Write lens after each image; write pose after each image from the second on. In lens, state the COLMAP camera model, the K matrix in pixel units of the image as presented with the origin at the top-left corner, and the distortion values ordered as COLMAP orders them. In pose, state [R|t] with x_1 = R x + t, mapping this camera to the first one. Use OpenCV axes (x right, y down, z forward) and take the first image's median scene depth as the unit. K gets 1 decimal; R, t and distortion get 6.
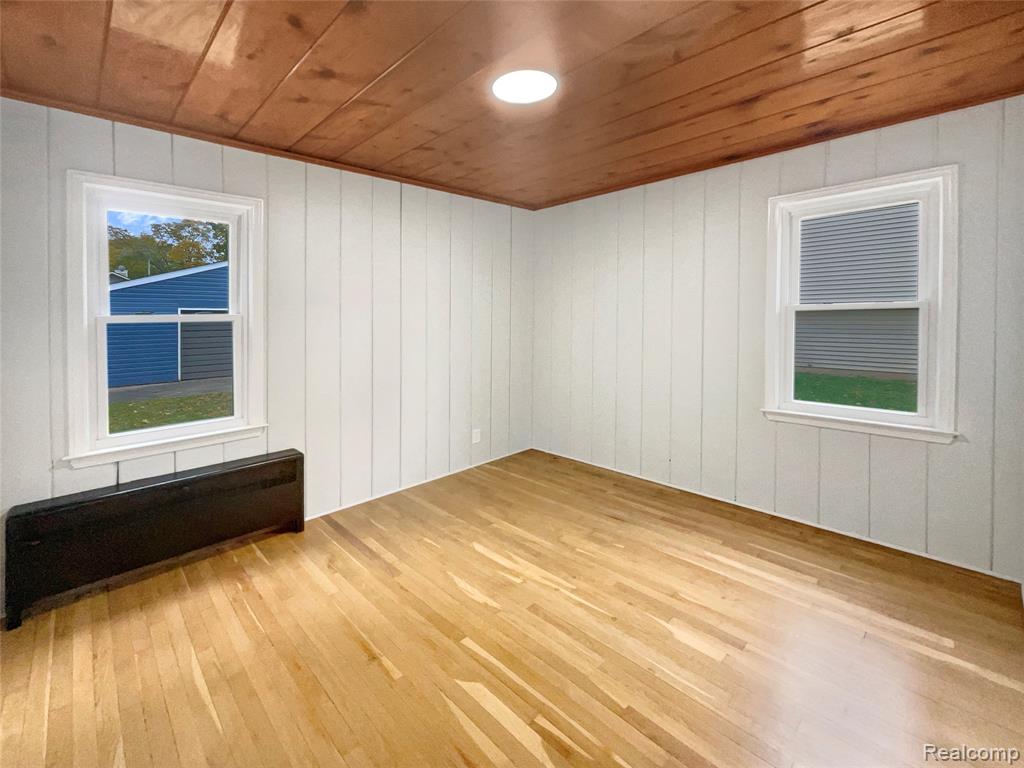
lens RADIAL K [[424.9, 0, 512.1], [0, 424.9, 383.1], [0, 0, 1]] dist [-0.004046, -0.000108]
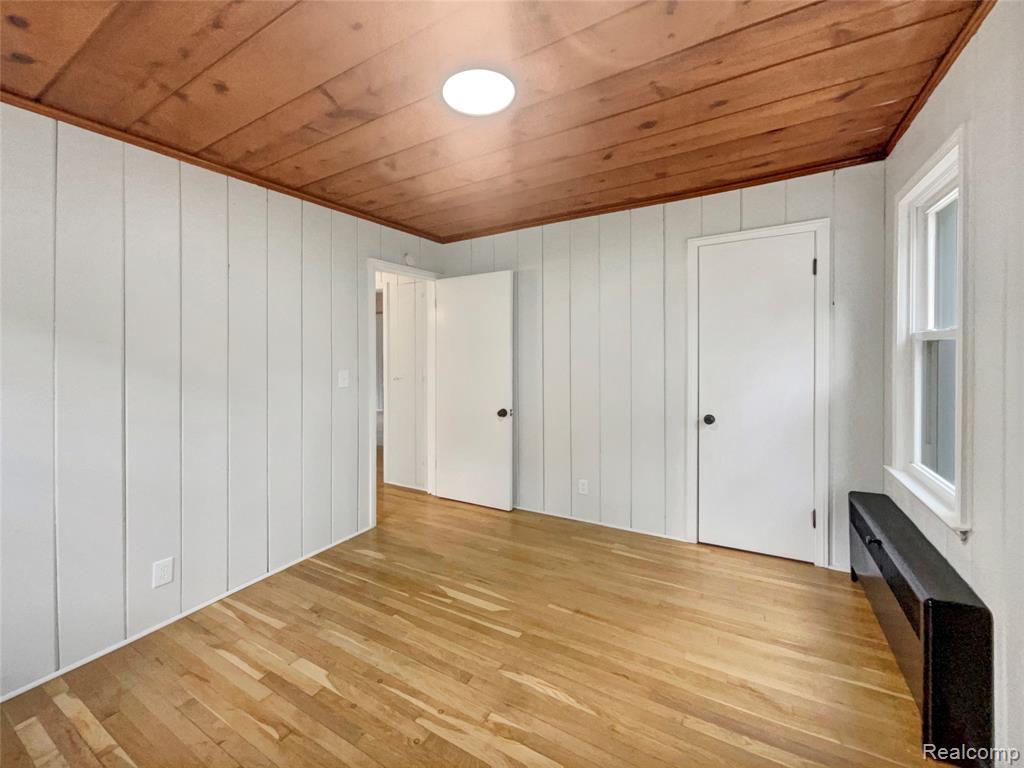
lens RADIAL K [[424.9, 0, 511.9], [0, 424.9, 384.0], [0, 0, 1]] dist [-0.004046, -0.000108]
pose [[-0.958630, 0.058828, -0.278510, 0.173755], [-0.006529, 0.973610, 0.228124, -0.302780], [0.284580, 0.220505, -0.932948, 1.742140]]
